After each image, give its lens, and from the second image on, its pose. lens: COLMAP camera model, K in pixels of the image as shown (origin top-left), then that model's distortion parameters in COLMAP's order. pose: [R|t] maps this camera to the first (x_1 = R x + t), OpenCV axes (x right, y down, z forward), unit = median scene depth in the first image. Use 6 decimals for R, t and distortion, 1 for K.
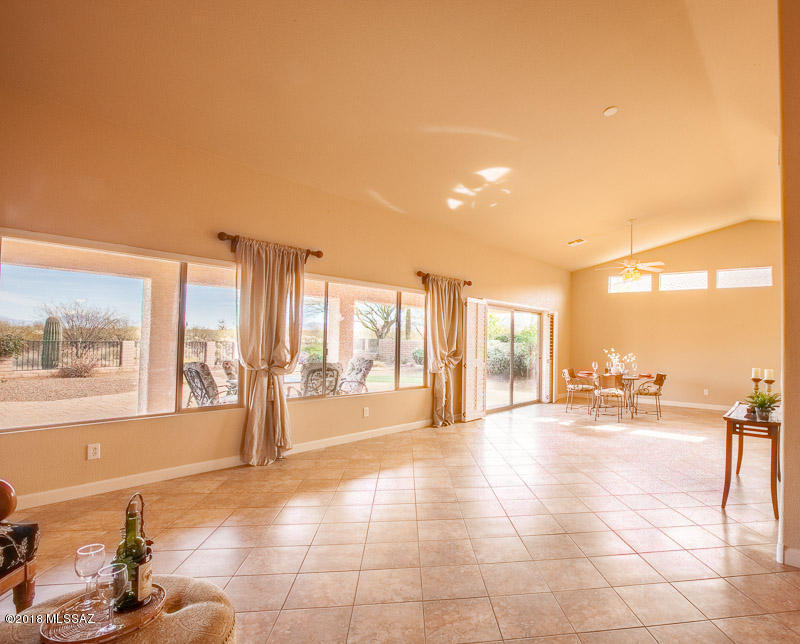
lens RADIAL K [[451.1, 0, 480.5], [0, 451.1, 331.3], [0, 0, 1]] dist [-0.048556, 0.011731]
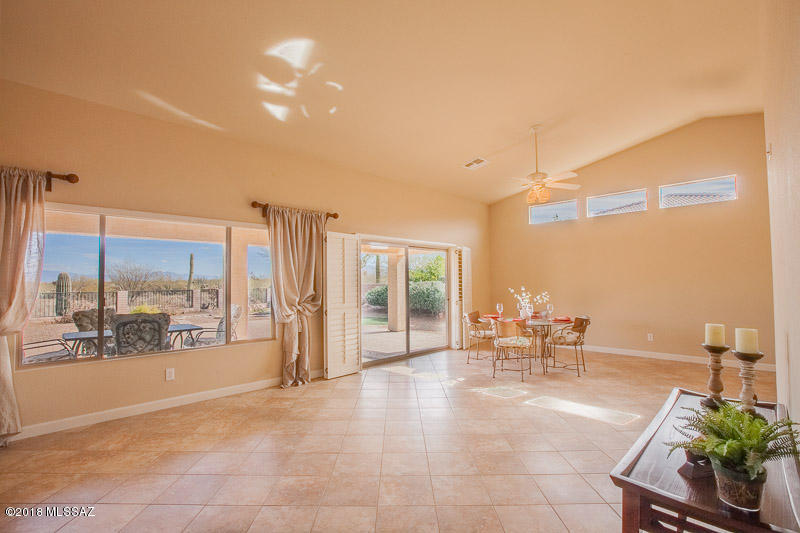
lens RADIAL K [[374.4, 0, 401.3], [0, 374.4, 275.8], [0, 0, 1]] dist [-0.034566, 0.008137]
pose [[0.986012, -0.031479, -0.163674, 0.221053], [0.032099, 0.999484, 0.001146, 0.011530], [0.163553, -0.006384, 0.986514, 0.335207]]
